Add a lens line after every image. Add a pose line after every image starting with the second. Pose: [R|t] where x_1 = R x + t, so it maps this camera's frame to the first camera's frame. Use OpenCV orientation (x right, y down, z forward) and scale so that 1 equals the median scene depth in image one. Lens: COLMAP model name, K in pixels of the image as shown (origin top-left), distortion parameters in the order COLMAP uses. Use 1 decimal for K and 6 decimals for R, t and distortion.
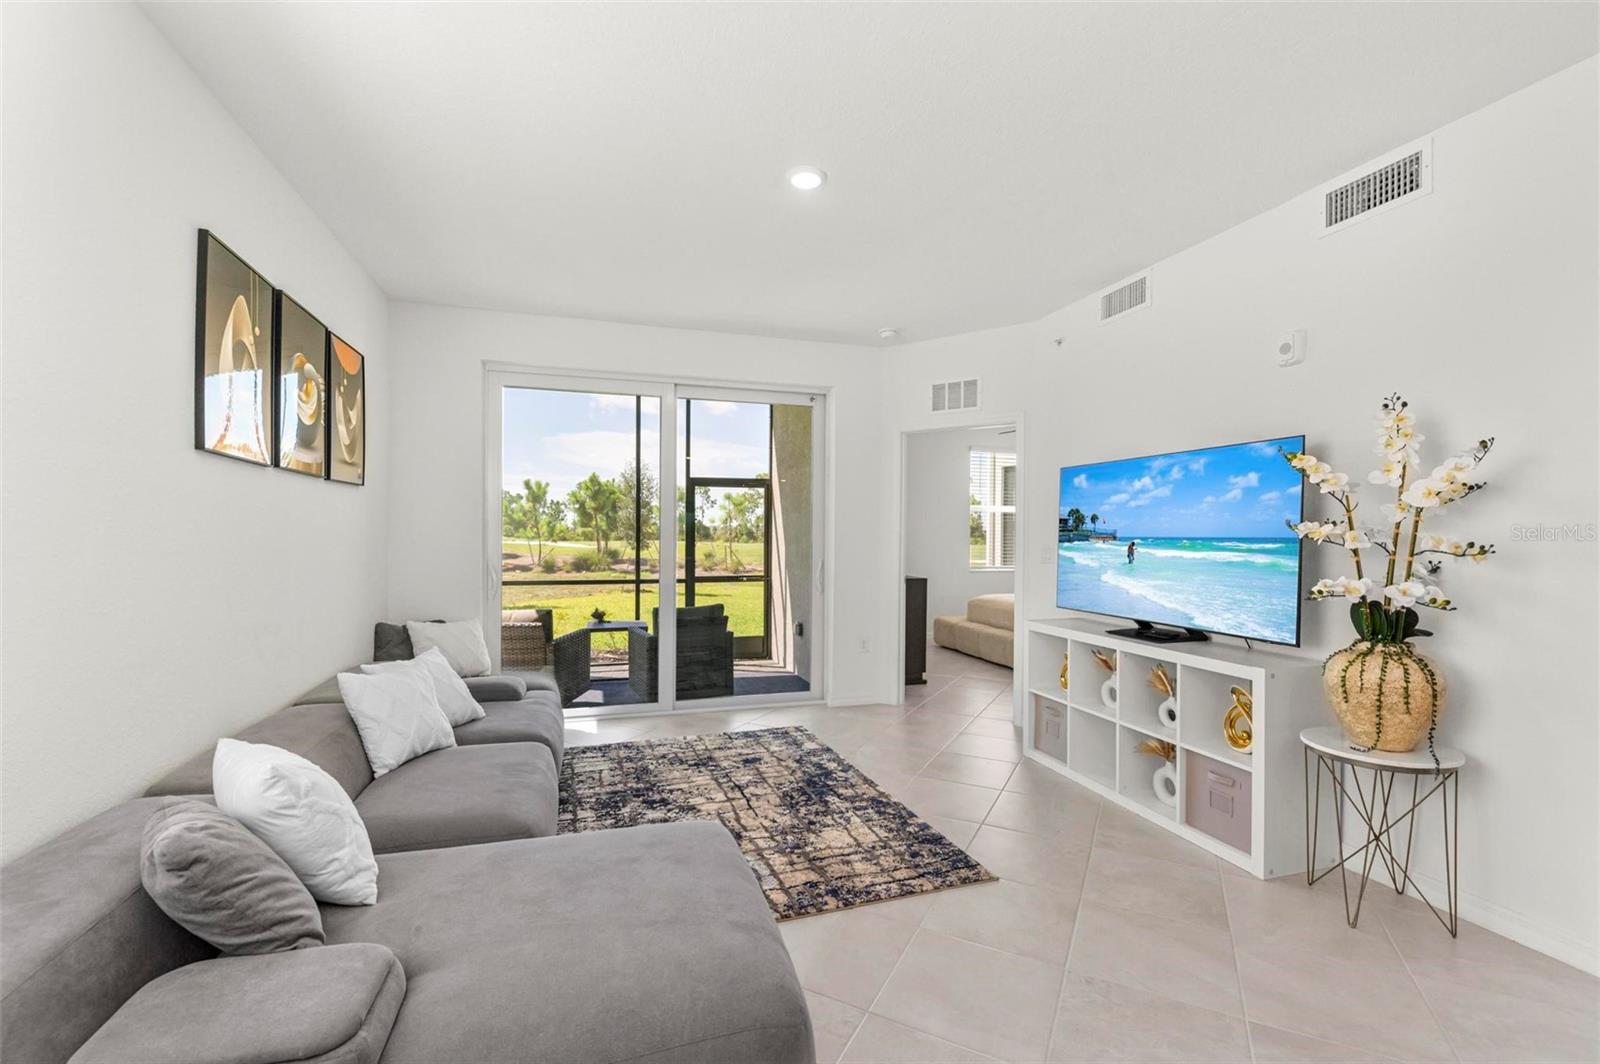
lens RADIAL K [[680.5, 0, 803.9], [0, 680.5, 539.7], [0, 0, 1]] dist [0.001831, -0.000031]
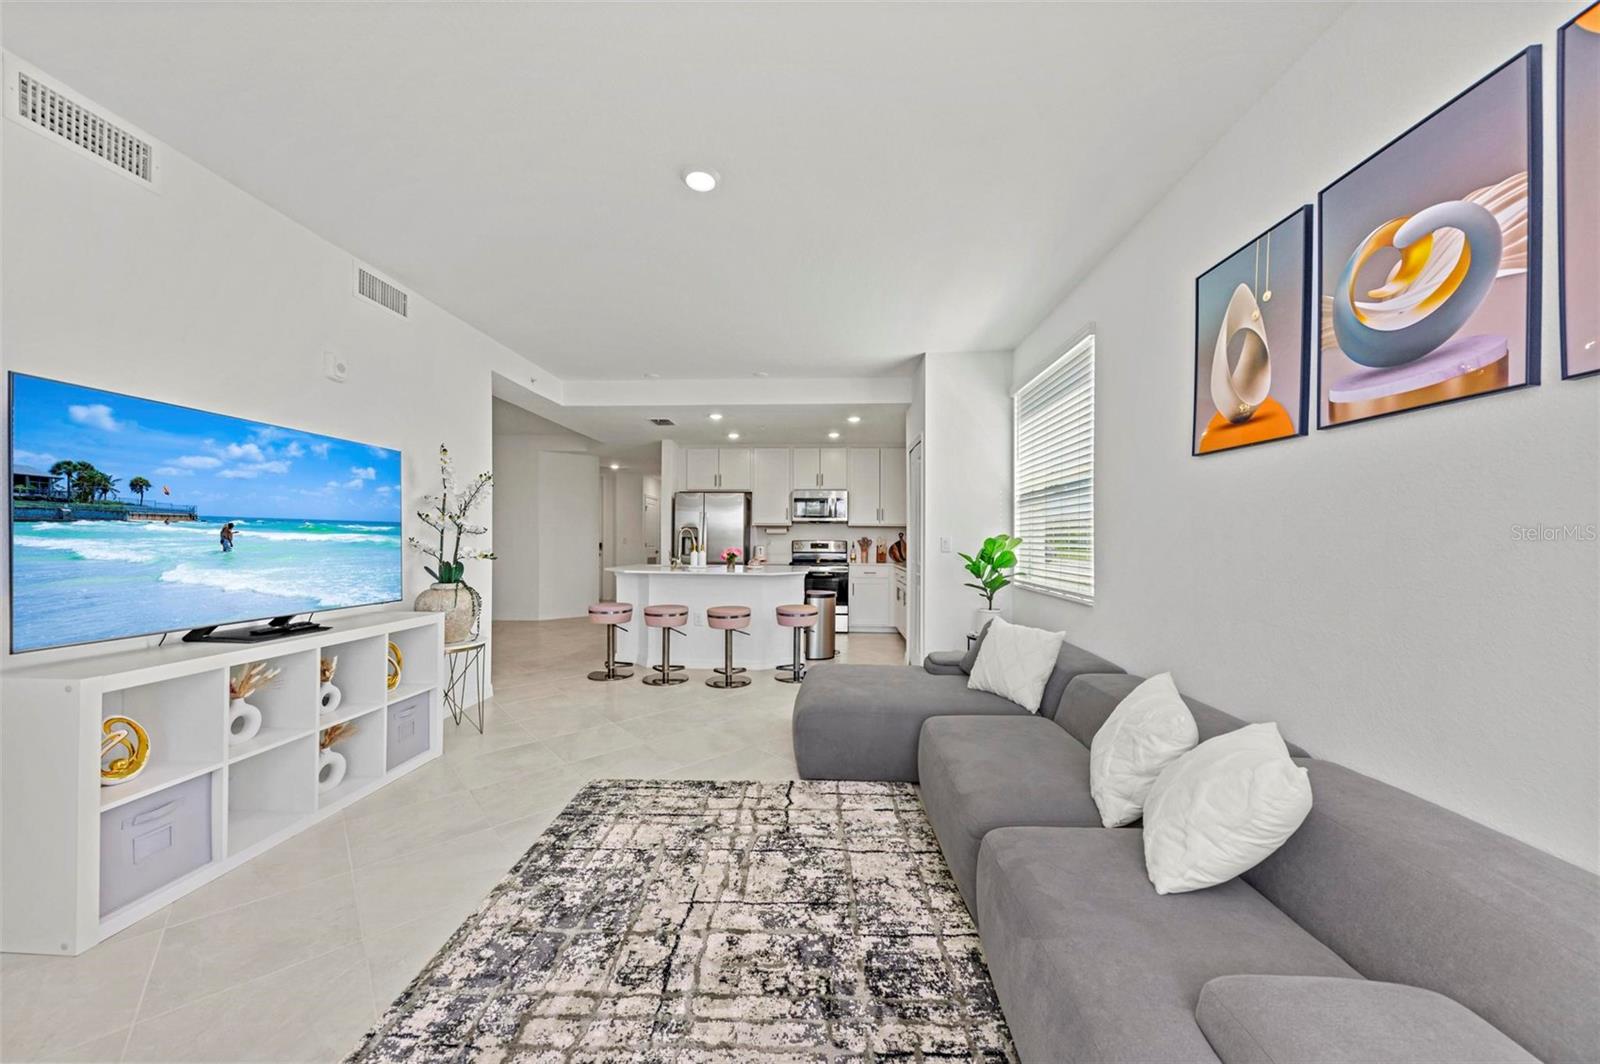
lens RADIAL K [[547.3, 0, 801.5], [0, 547.3, 538.4], [0, 0, 1]] dist [0.018134, -0.006430]
pose [[-0.937824, -0.010394, 0.346955, -0.340789], [-0.007827, 0.999931, 0.008801, 0.009514], [-0.347022, 0.005538, -0.937841, 1.347971]]
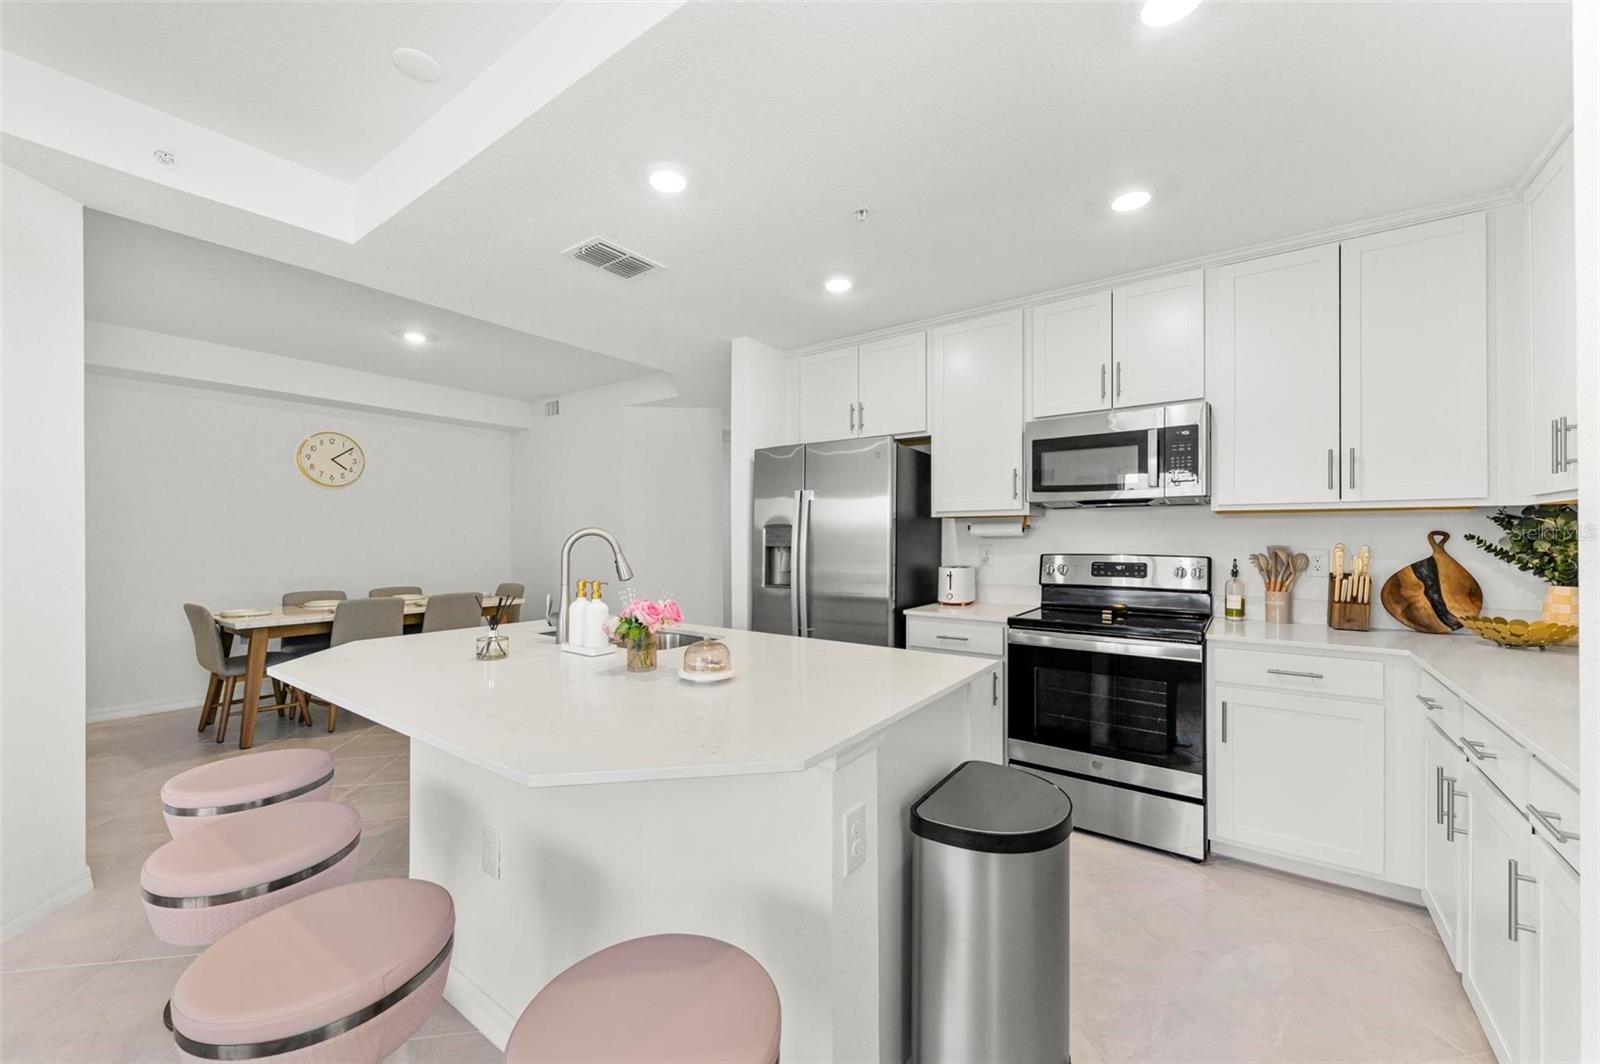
lens RADIAL K [[613.3, 0, 800.0], [0, 613.3, 532.0], [0, 0, 1]] dist [0.001491, 0.000044]
pose [[-0.595148, 0.000078, 0.803616, -0.086226], [0.005955, 0.999973, 0.004313, -0.002172], [-0.803594, 0.007353, -0.595132, 0.174480]]
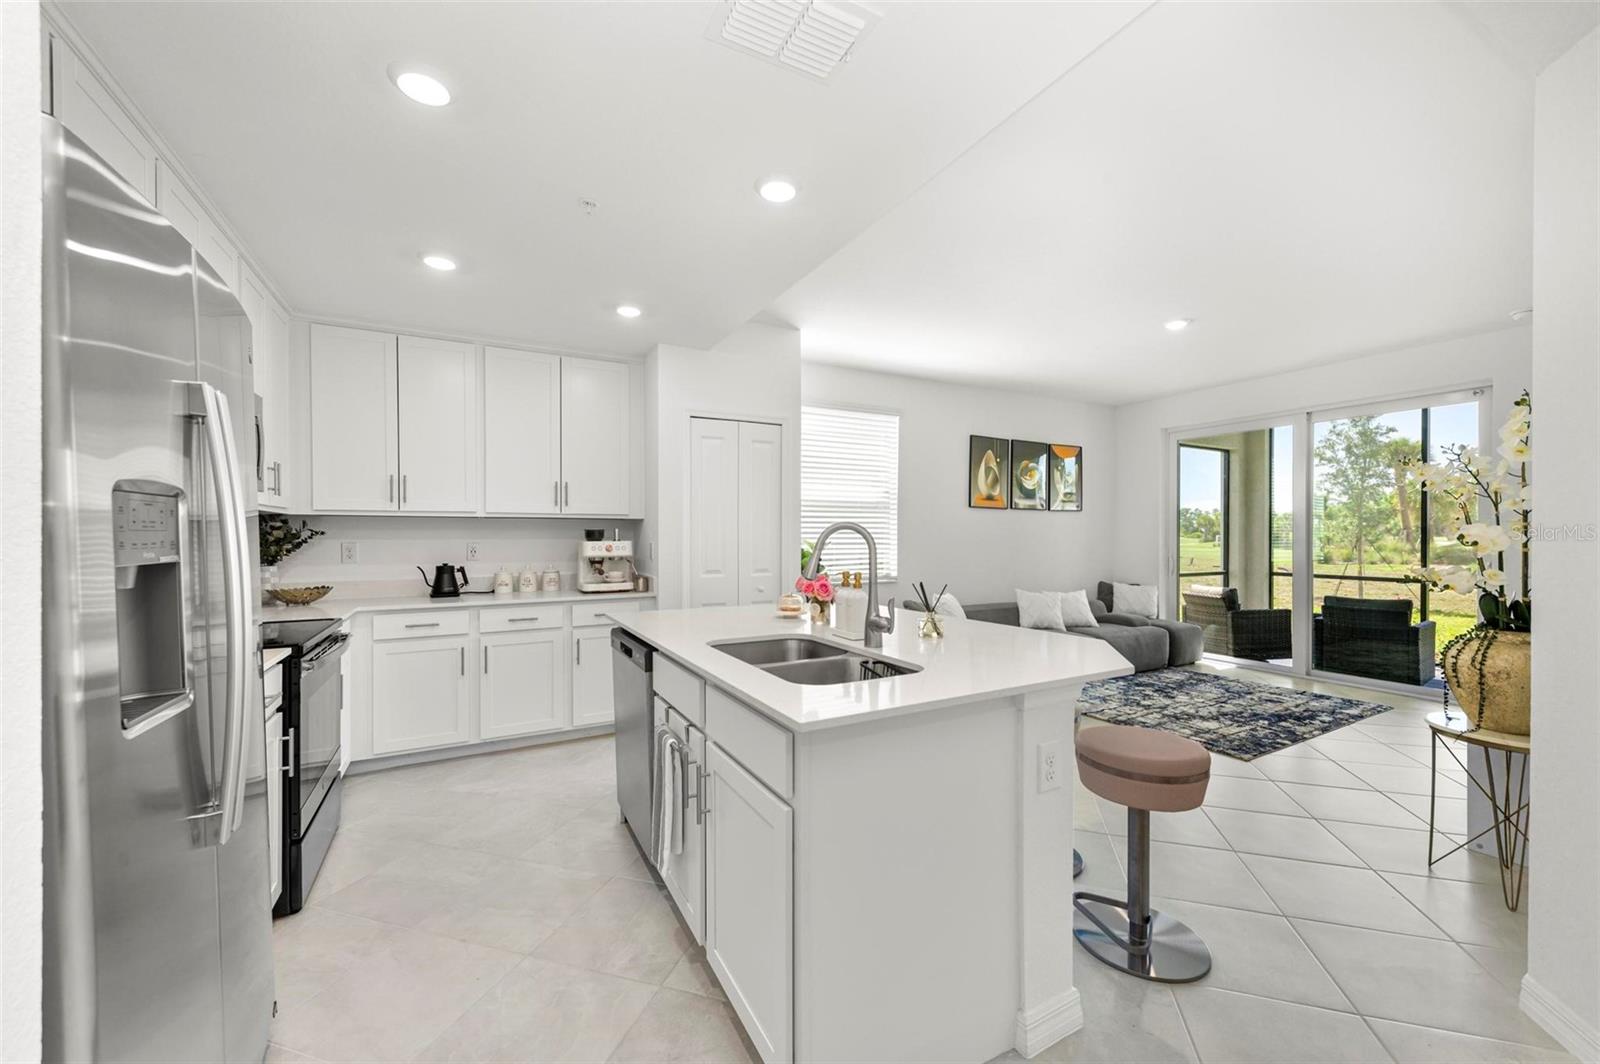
lens RADIAL K [[620.7, 0, 800.0], [0, 620.7, 538.2], [0, 0, 1]] dist [0.016893, -0.006881]
pose [[0.178353, -0.001615, -0.983965, 1.062708], [-0.005948, 0.999979, -0.002719, 0.012662], [0.983949, 0.006337, 0.178340, -0.156209]]
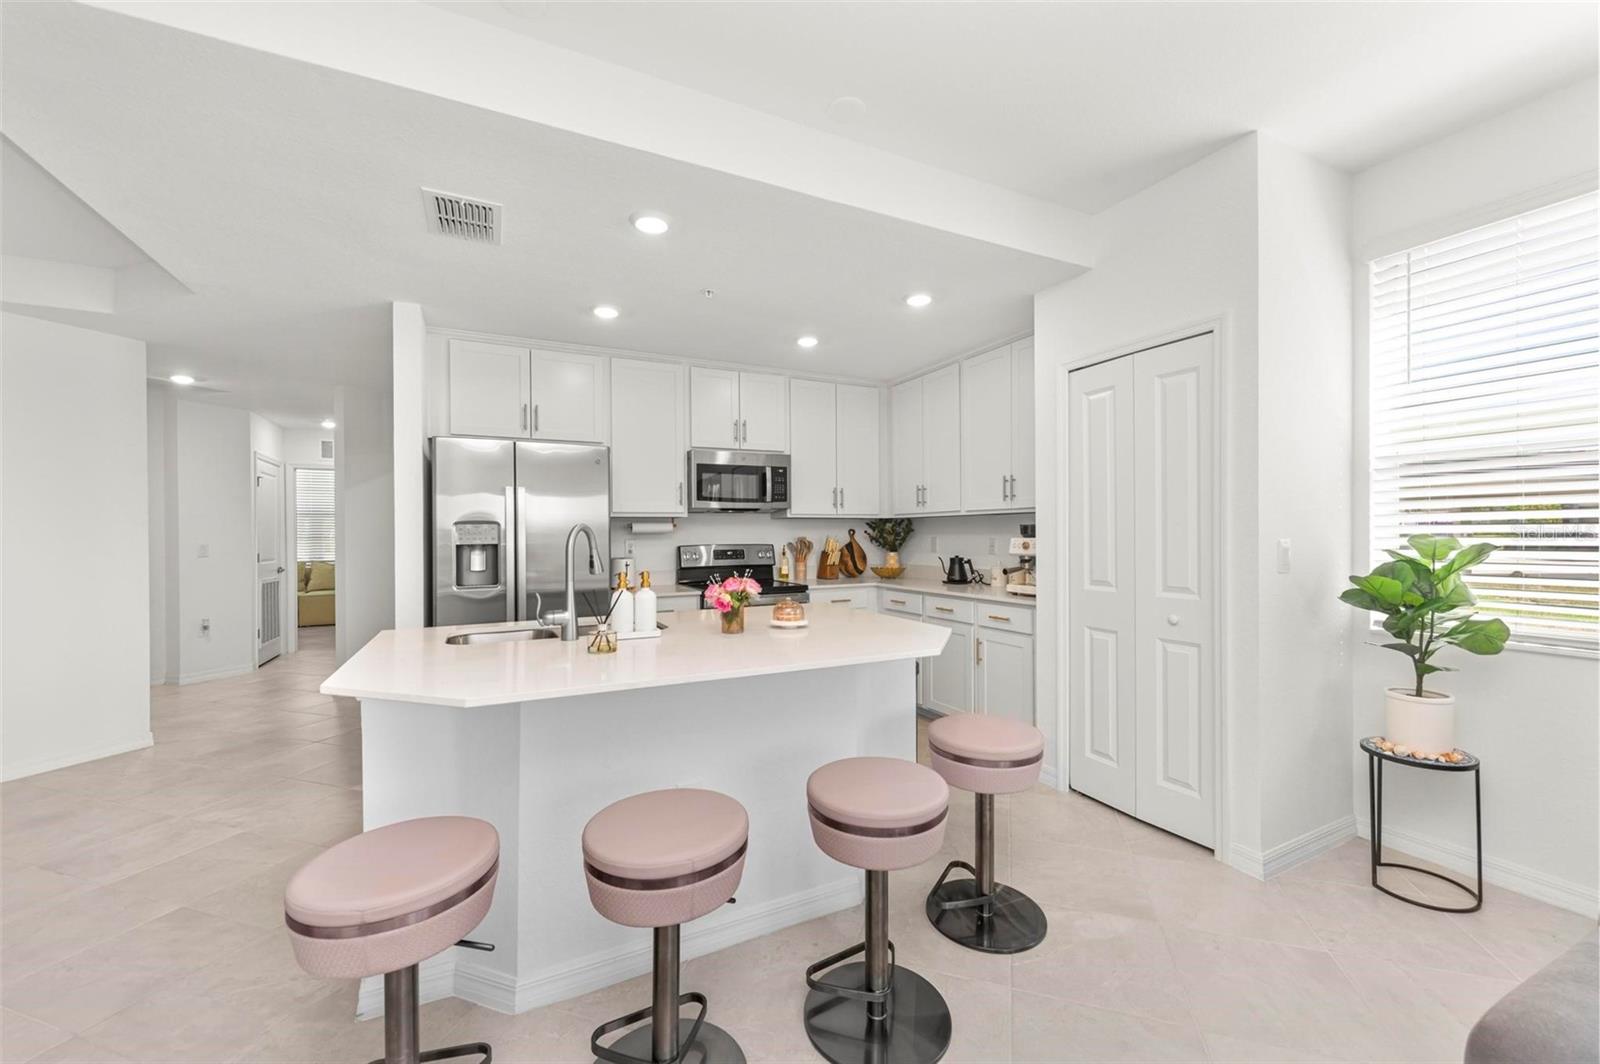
lens RADIAL K [[622.2, 0, 803.2], [0, 622.2, 535.8], [0, 0, 1]] dist [0.007062, 0.000082]
pose [[-0.986937, 0.003040, -0.161076, 0.398662], [0.001049, 0.999922, 0.012444, 0.000819], [0.161101, 0.012113, -0.986864, 0.633002]]
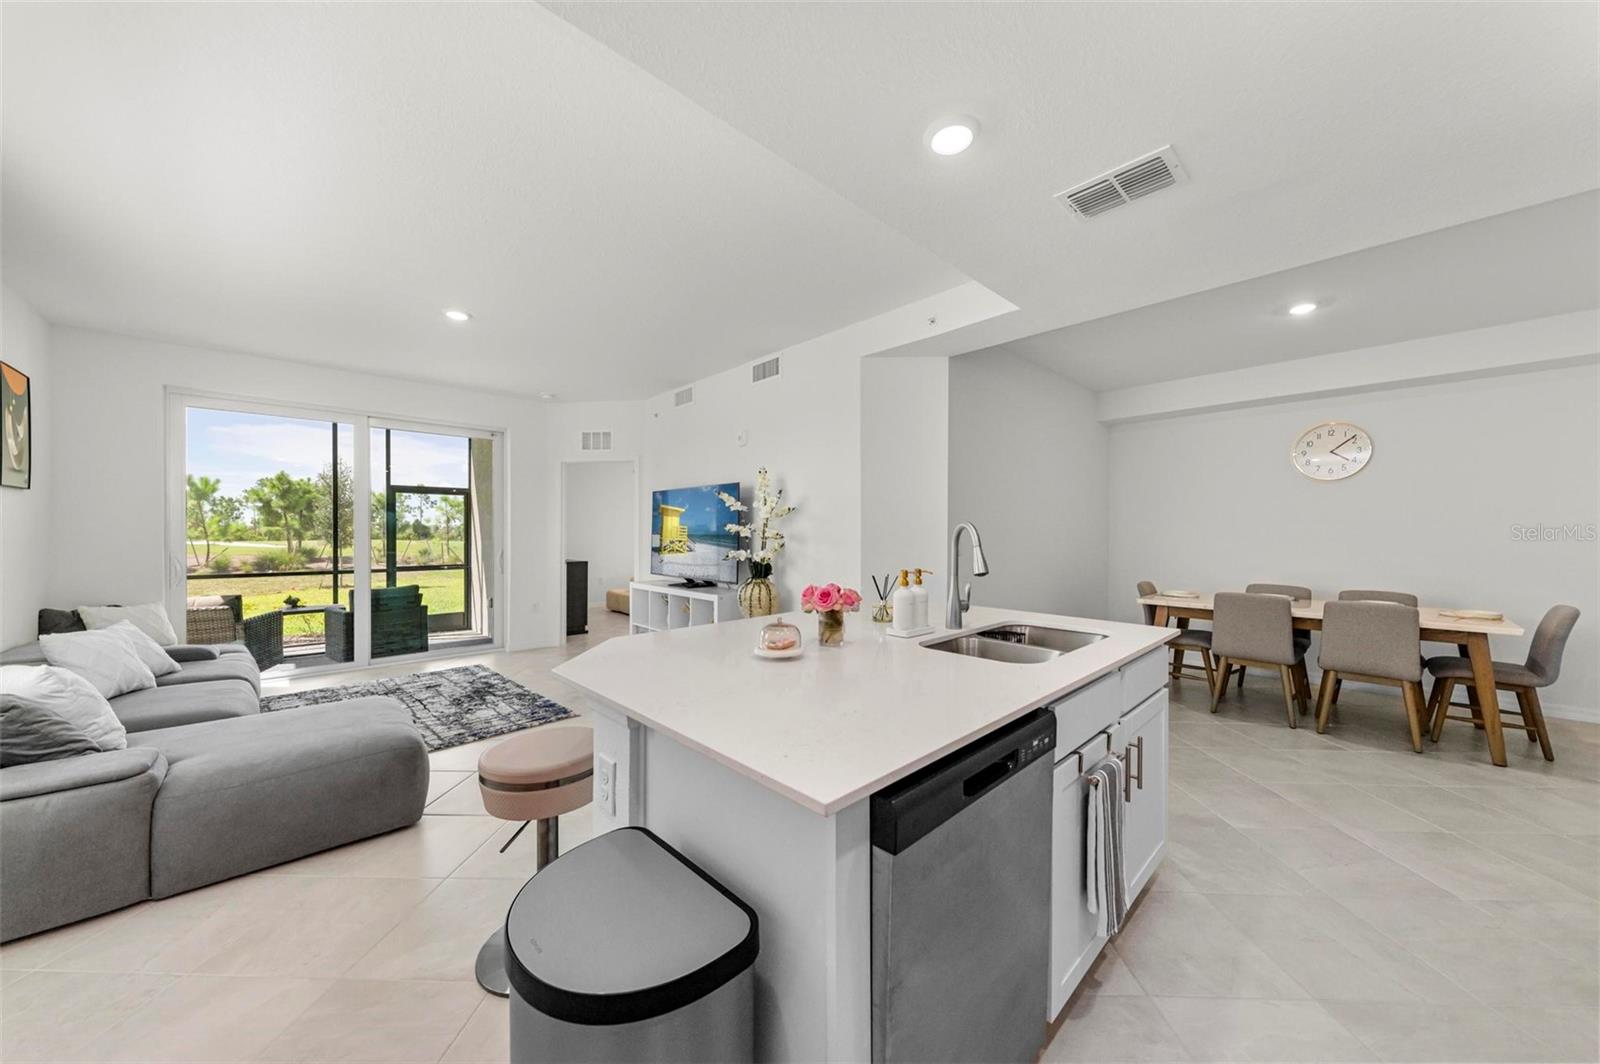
lens RADIAL K [[547.3, 0, 801.5], [0, 547.3, 538.4], [0, 0, 1]] dist [0.018134, -0.006430]
pose [[0.898382, -0.007496, 0.439152, 0.125369], [0.006496, 0.999972, 0.003782, 0.009746], [-0.439168, -0.000545, 0.898405, -0.441633]]
